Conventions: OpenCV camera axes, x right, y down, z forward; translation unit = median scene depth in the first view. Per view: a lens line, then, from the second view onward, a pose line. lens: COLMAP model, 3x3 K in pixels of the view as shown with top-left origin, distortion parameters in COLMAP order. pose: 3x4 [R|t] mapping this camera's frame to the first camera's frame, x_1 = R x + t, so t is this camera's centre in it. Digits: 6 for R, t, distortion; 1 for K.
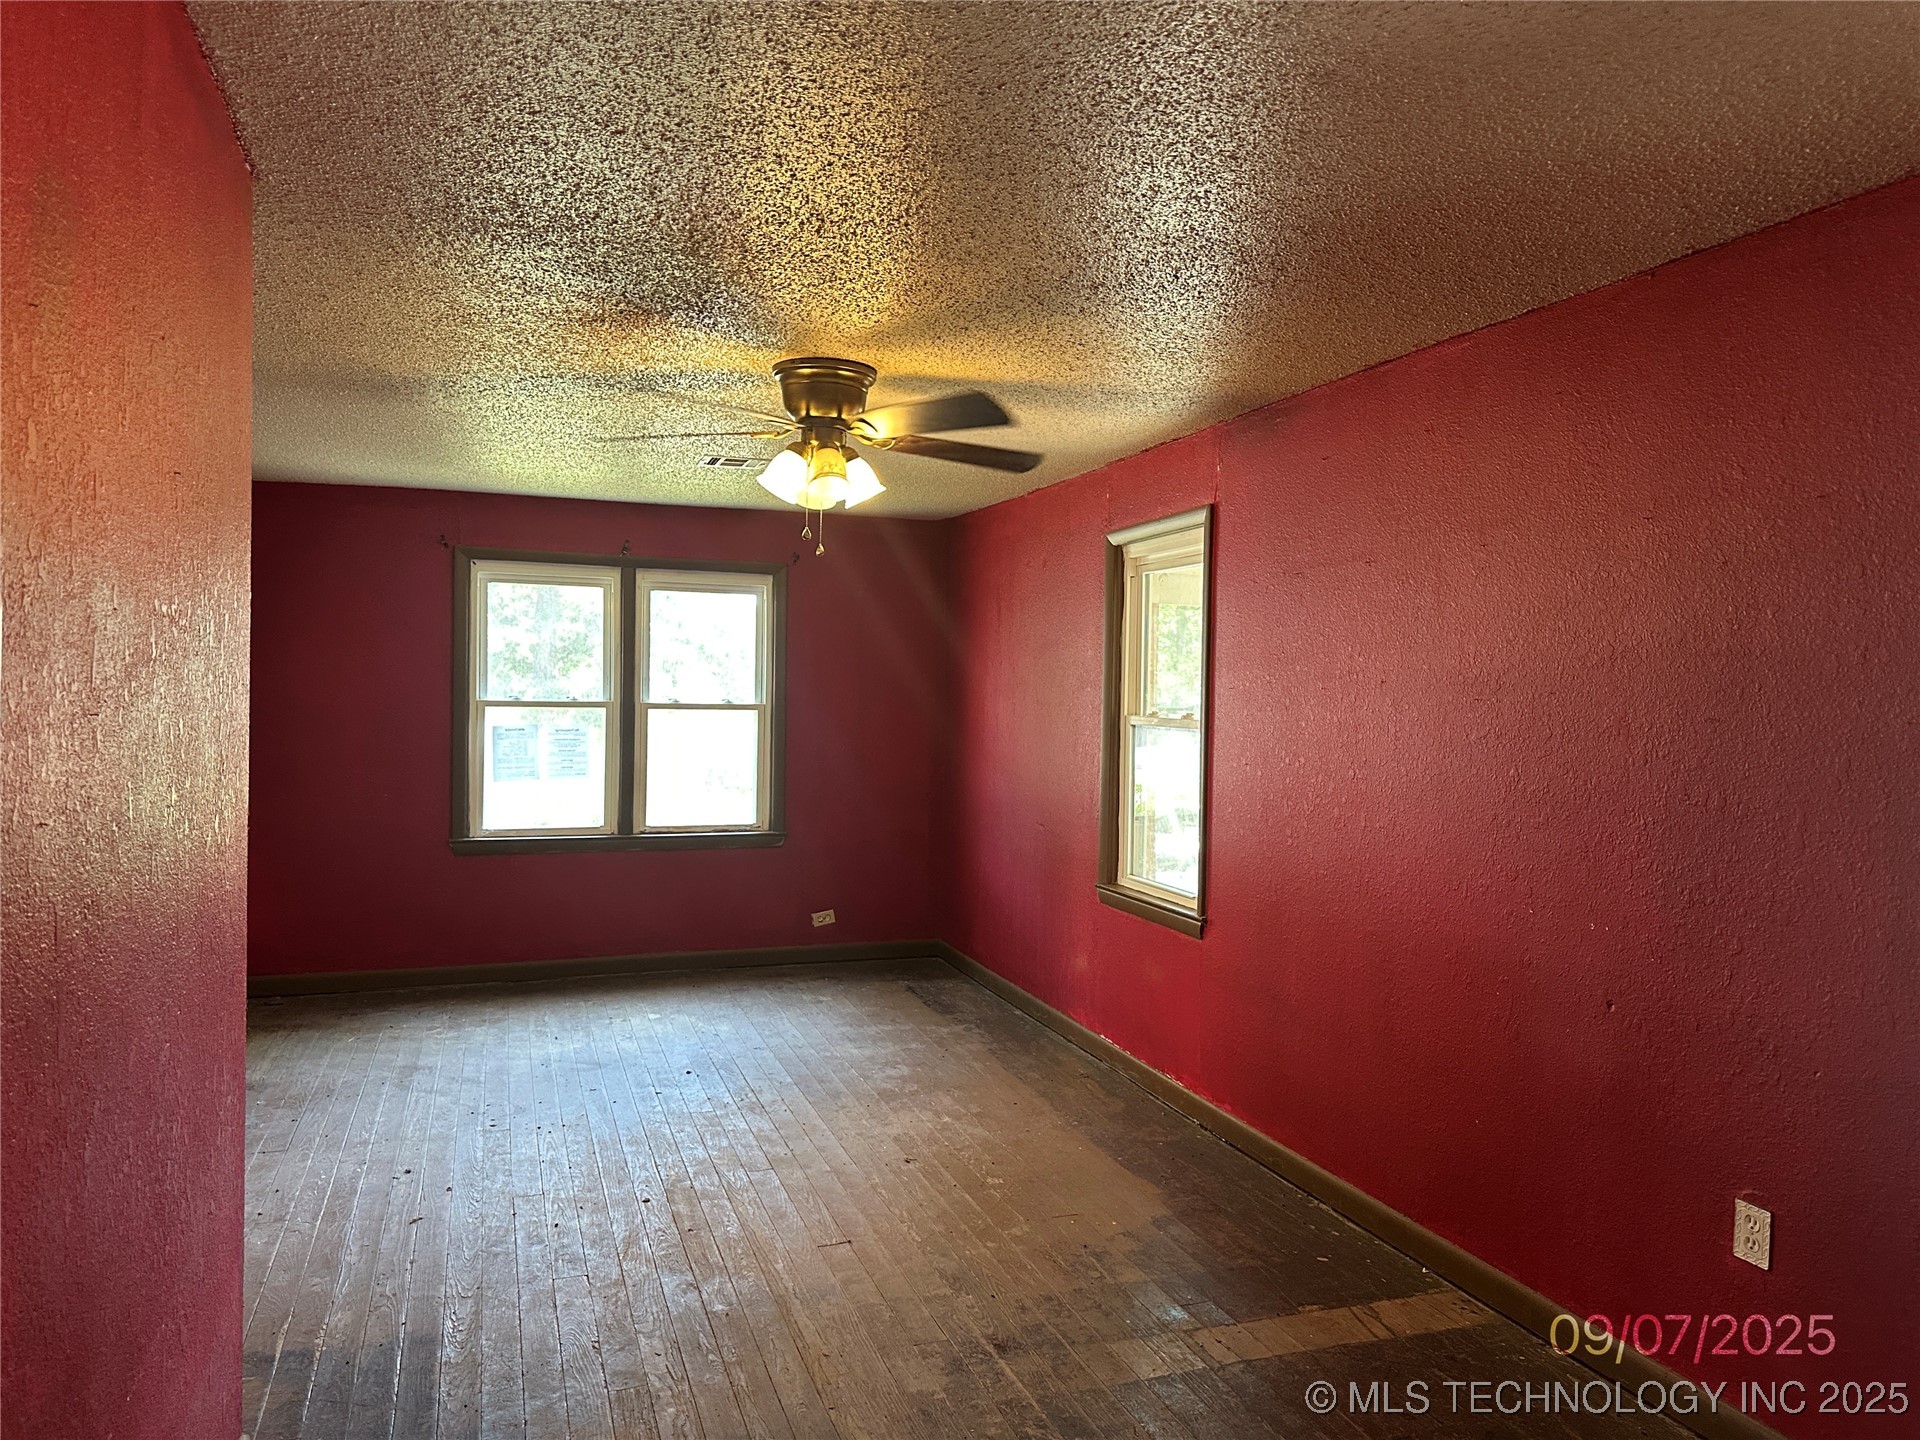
lens RADIAL K [[1369.3, 0, 961.0], [0, 1369.3, 720.6], [0, 0, 1]] dist [0.022561, -0.031830]
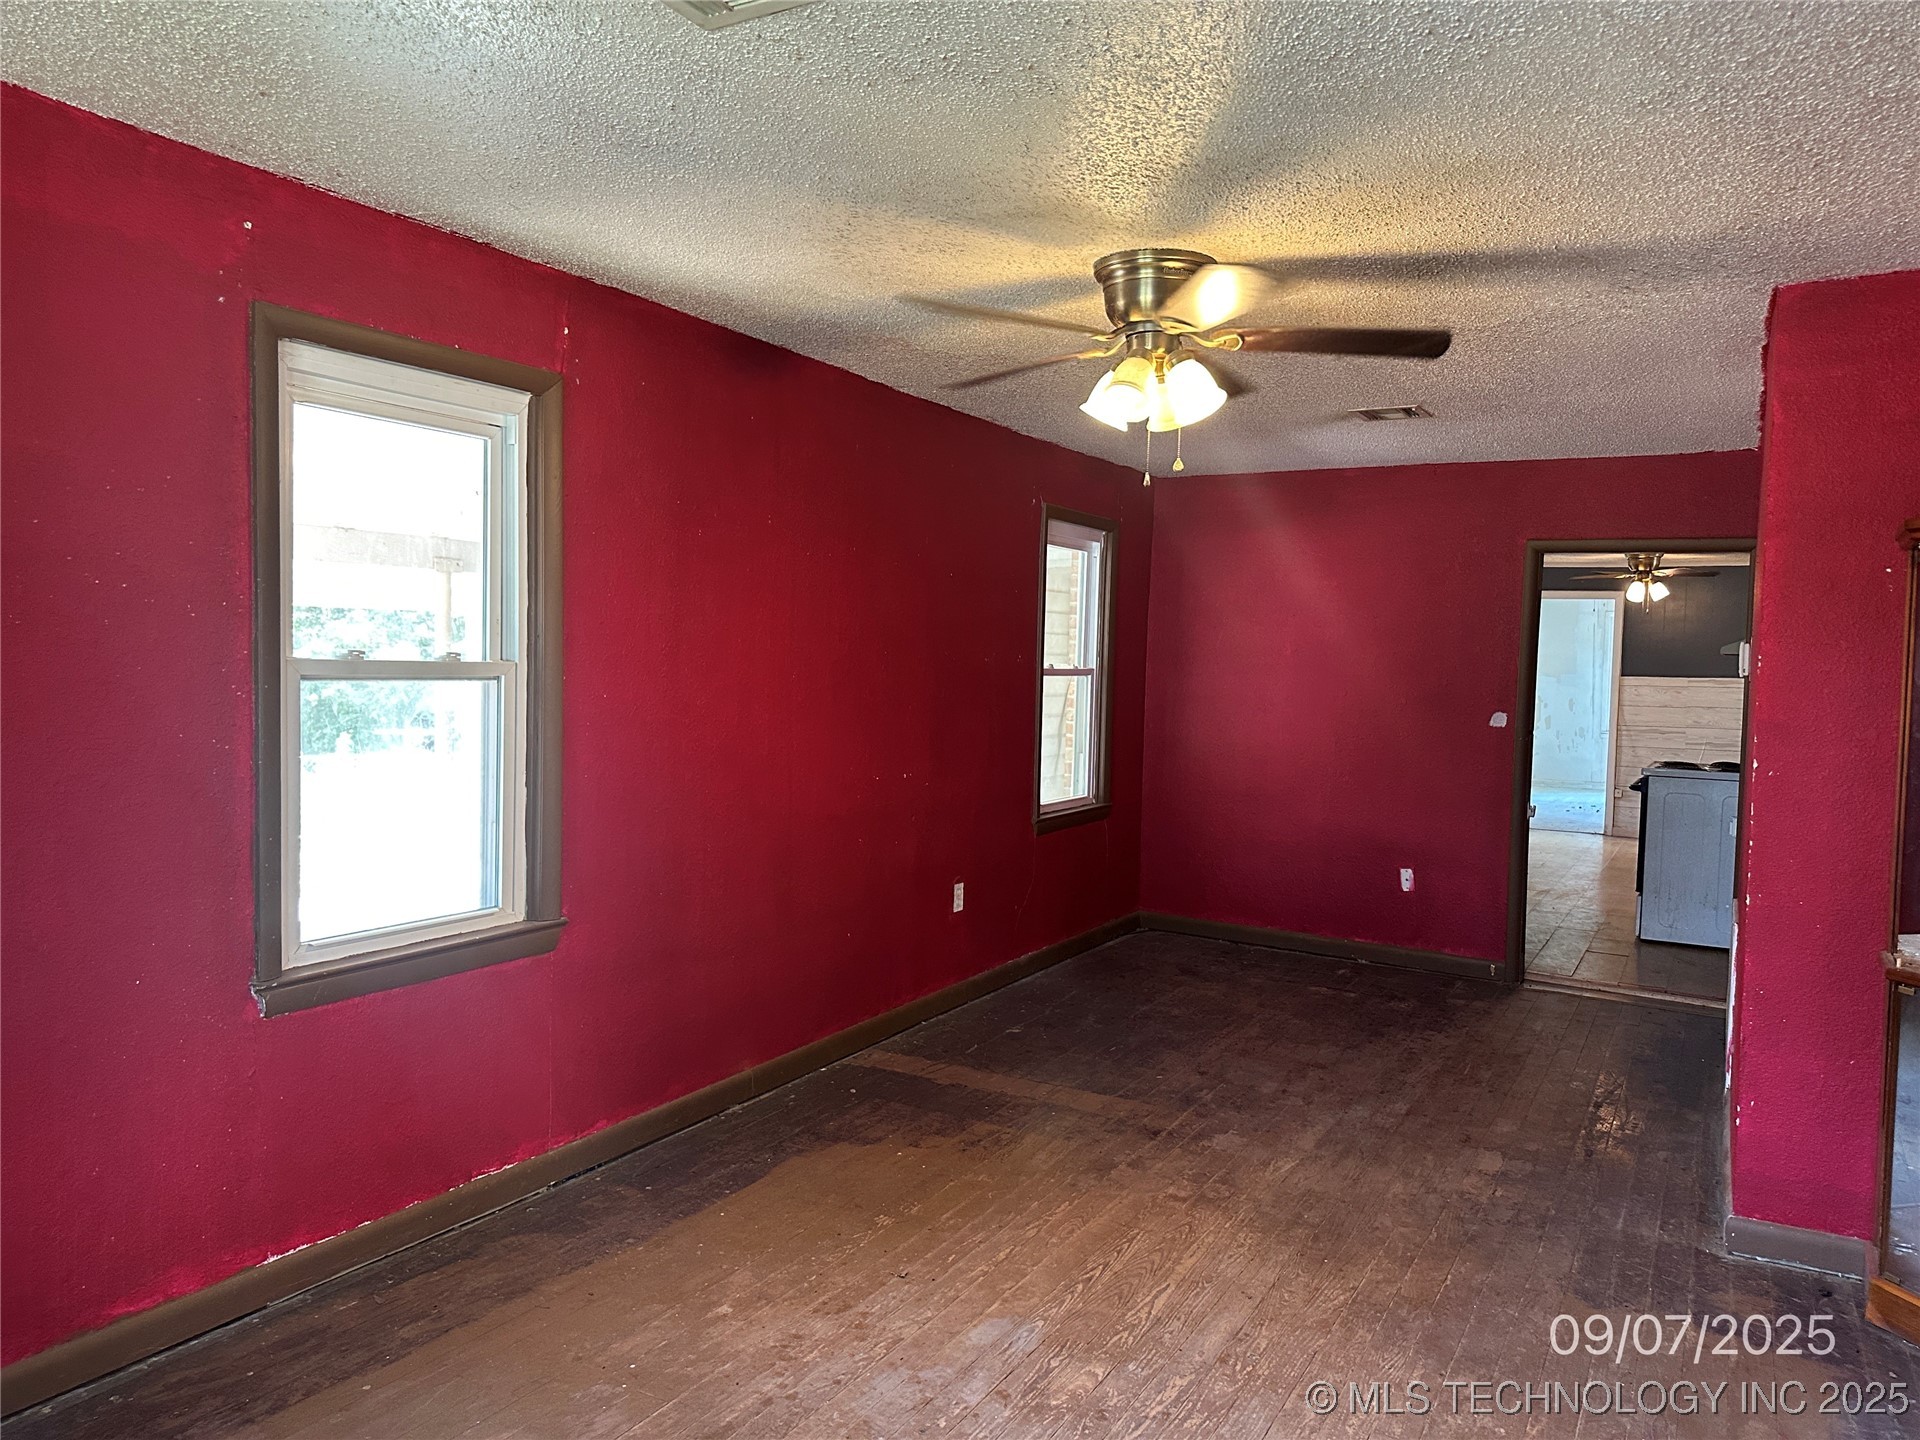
lens RADIAL K [[1369.3, 0, 975.3], [0, 1369.3, 716.7], [0, 0, 1]] dist [0.022561, -0.031830]
pose [[-0.672789, -0.071028, 0.736417, -0.572093], [-0.021394, 0.996832, 0.076599, -0.035920], [-0.739525, 0.035780, -0.672177, 1.416163]]
